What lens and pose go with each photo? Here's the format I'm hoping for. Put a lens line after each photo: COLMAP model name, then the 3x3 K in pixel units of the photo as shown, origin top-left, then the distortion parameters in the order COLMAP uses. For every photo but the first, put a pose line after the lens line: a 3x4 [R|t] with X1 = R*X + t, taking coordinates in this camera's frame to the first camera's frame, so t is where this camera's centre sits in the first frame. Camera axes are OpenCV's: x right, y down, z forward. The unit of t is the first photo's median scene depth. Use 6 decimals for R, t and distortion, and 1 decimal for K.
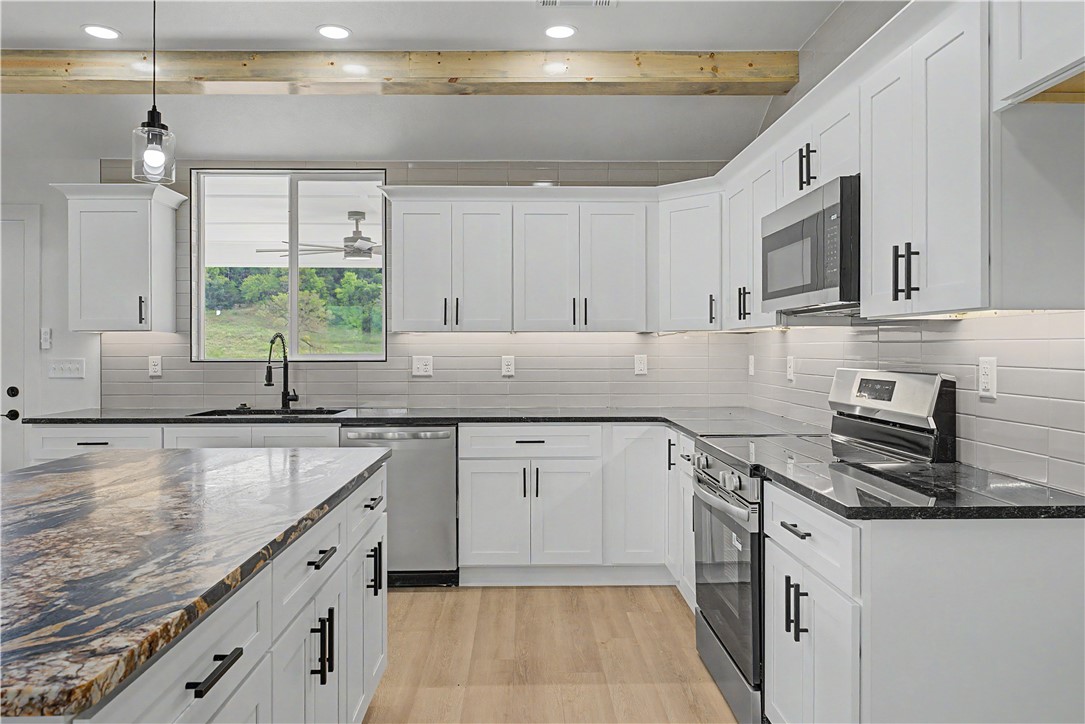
lens RADIAL K [[737.8, 0, 540.8], [0, 737.8, 346.7], [0, 0, 1]] dist [0.002305, -0.000177]
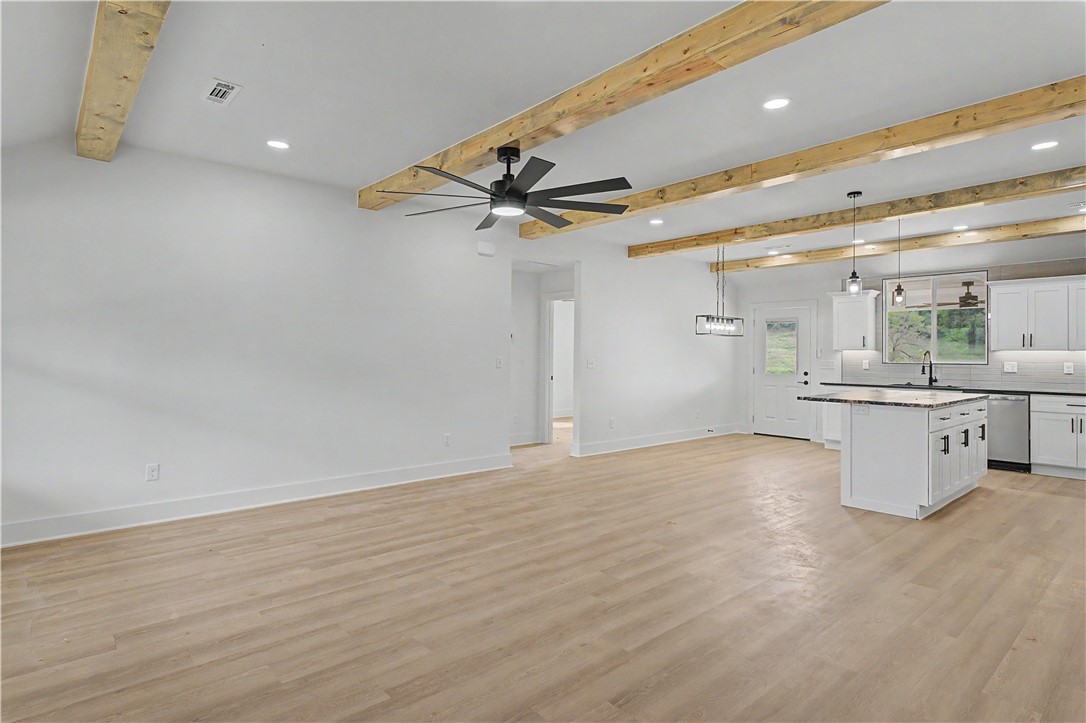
lens RADIAL K [[568.8, 0, 536.9], [0, 568.8, 350.8], [0, 0, 1]] dist [-0.002166, -0.001437]
pose [[0.636990, 0.000447, -0.770872, 0.234520], [-0.007808, 0.999952, -0.005873, 0.000743], [0.770832, 0.009760, 0.636963, -1.092962]]
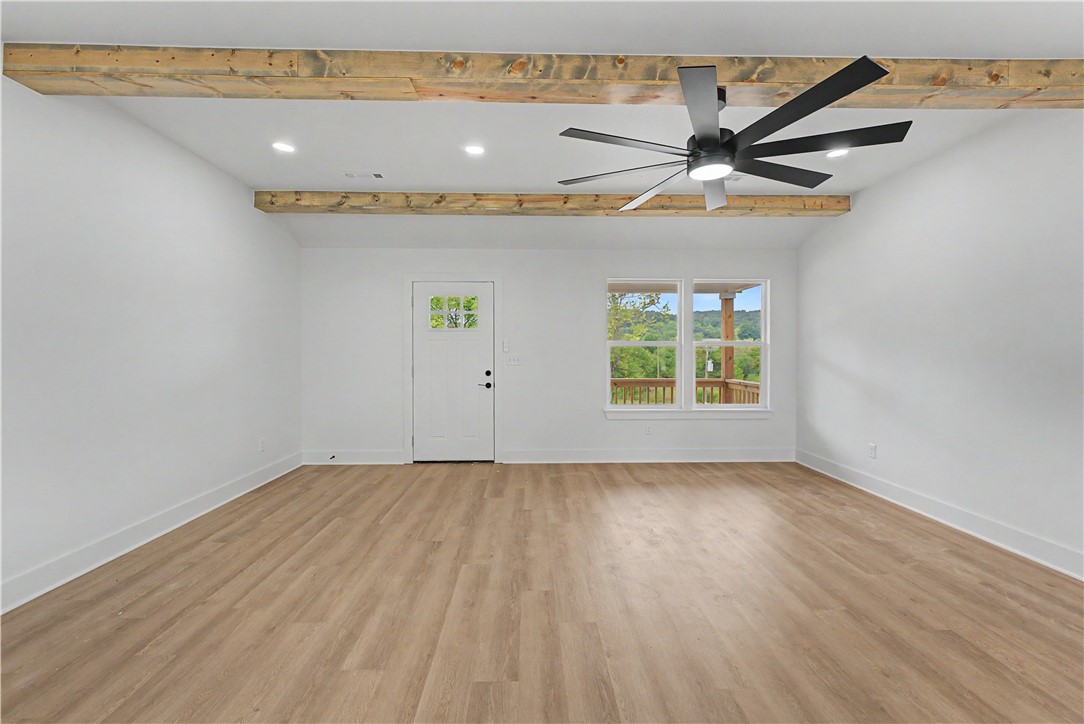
lens RADIAL K [[448.3, 0, 538.1], [0, 448.3, 354.9], [0, 0, 1]] dist [-0.001439, 0.000045]
pose [[-0.999998, 0.000584, -0.001836, -0.294095], [0.000572, 0.999978, 0.006616, 0.003931], [0.001840, 0.006615, -0.999976, 0.057179]]
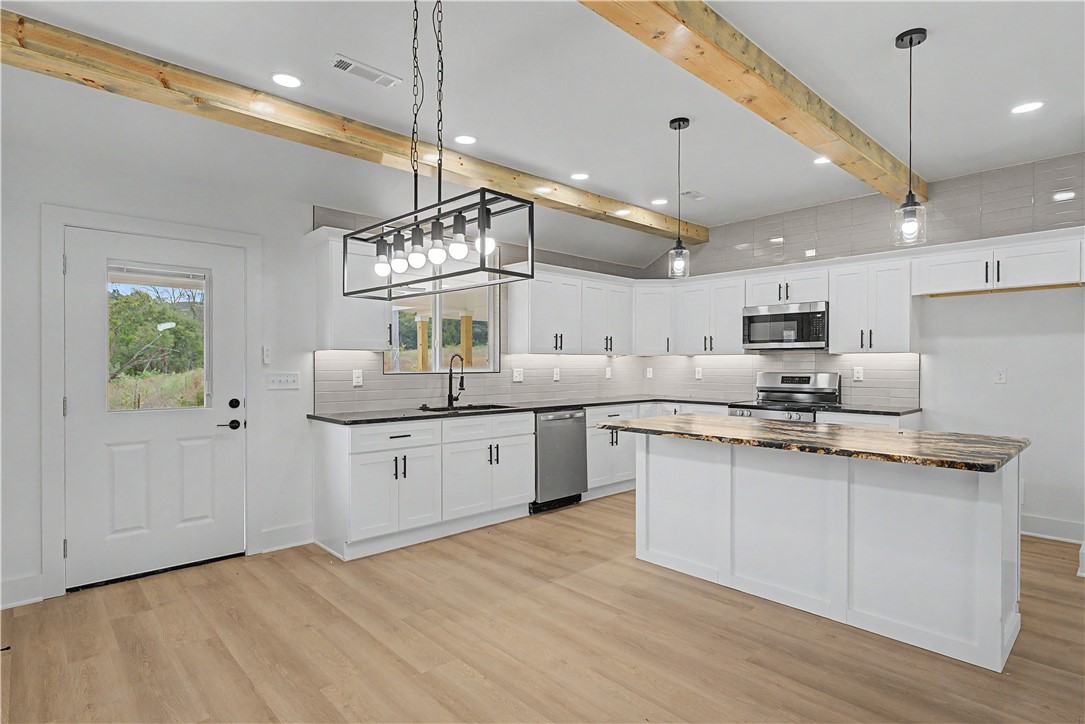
lens RADIAL K [[558.1, 0, 540.3], [0, 558.1, 366.7], [0, 0, 1]] dist [-0.000650, -0.000392]
pose [[0.746702, -0.002180, 0.665155, -1.043335], [-0.002009, 0.999983, 0.005533, 0.001296], [-0.665156, -0.005468, 0.746685, 0.091879]]
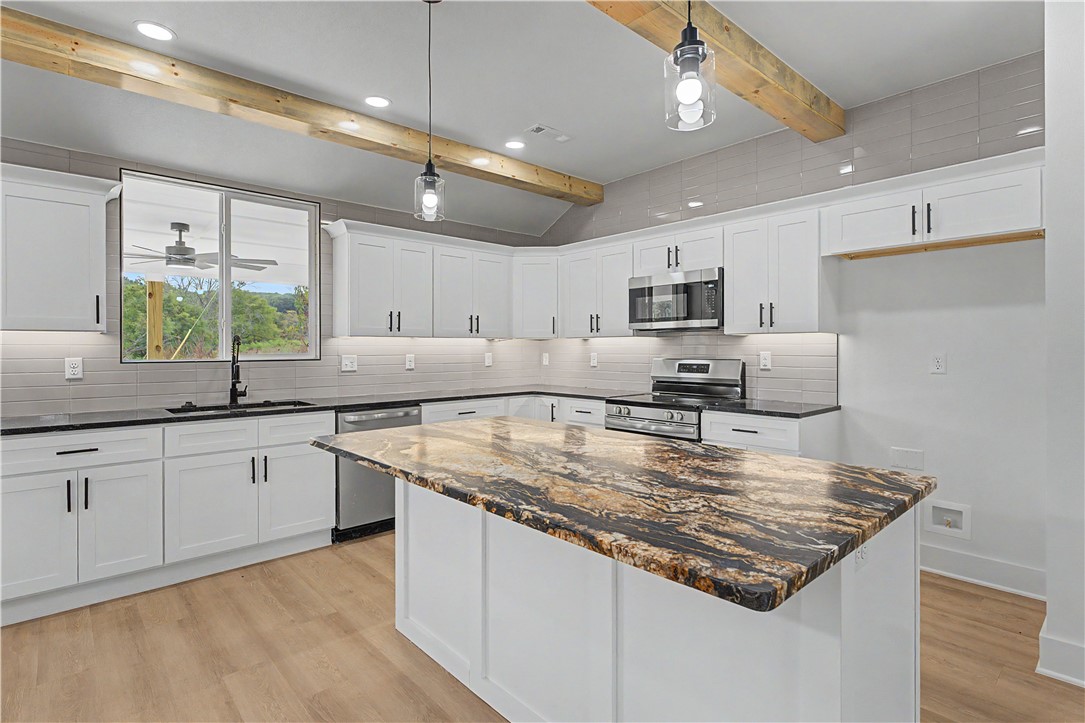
lens RADIAL K [[534.5, 0, 540.6], [0, 534.5, 347.5], [0, 0, 1]] dist [-0.000552, -0.000483]
pose [[0.755678, 0.000966, 0.654943, -0.586018], [0.000760, 0.999997, -0.002352, 0.001714], [-0.654943, 0.002275, 0.755675, 0.101168]]
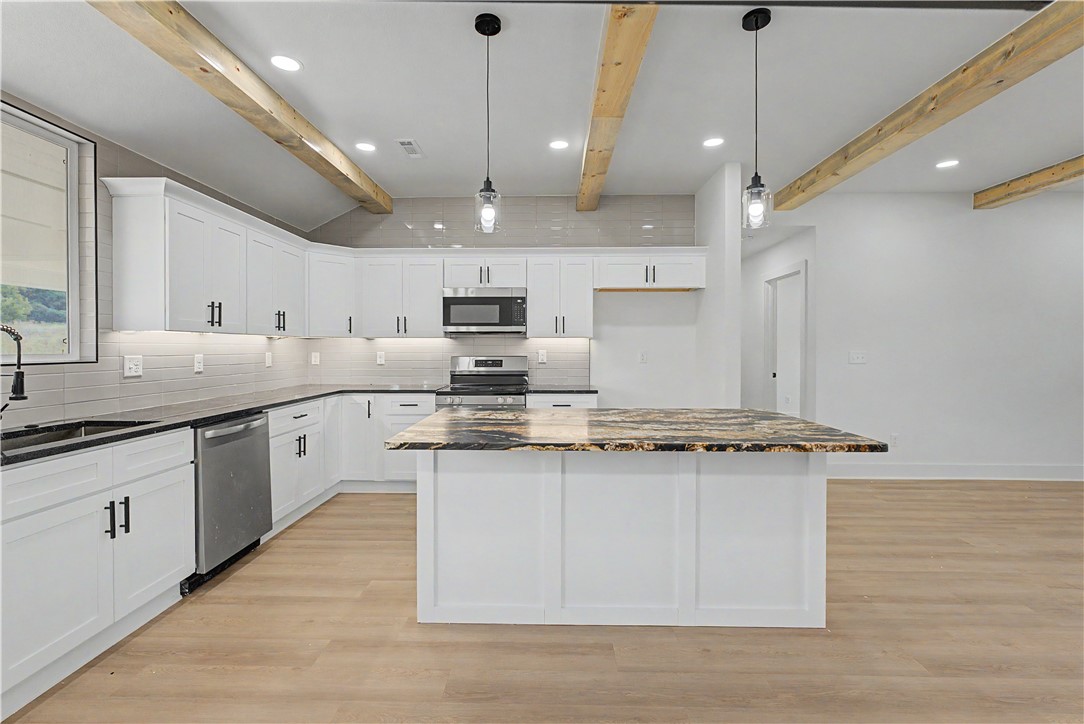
lens RADIAL K [[480.4, 0, 539.0], [0, 480.4, 351.6], [0, 0, 1]] dist [-0.001331, -0.000163]
pose [[0.047045, -0.006067, 0.998874, -0.861209], [-0.001235, 0.999980, 0.006132, 0.003289], [-0.998892, -0.001522, 0.047036, 0.508748]]
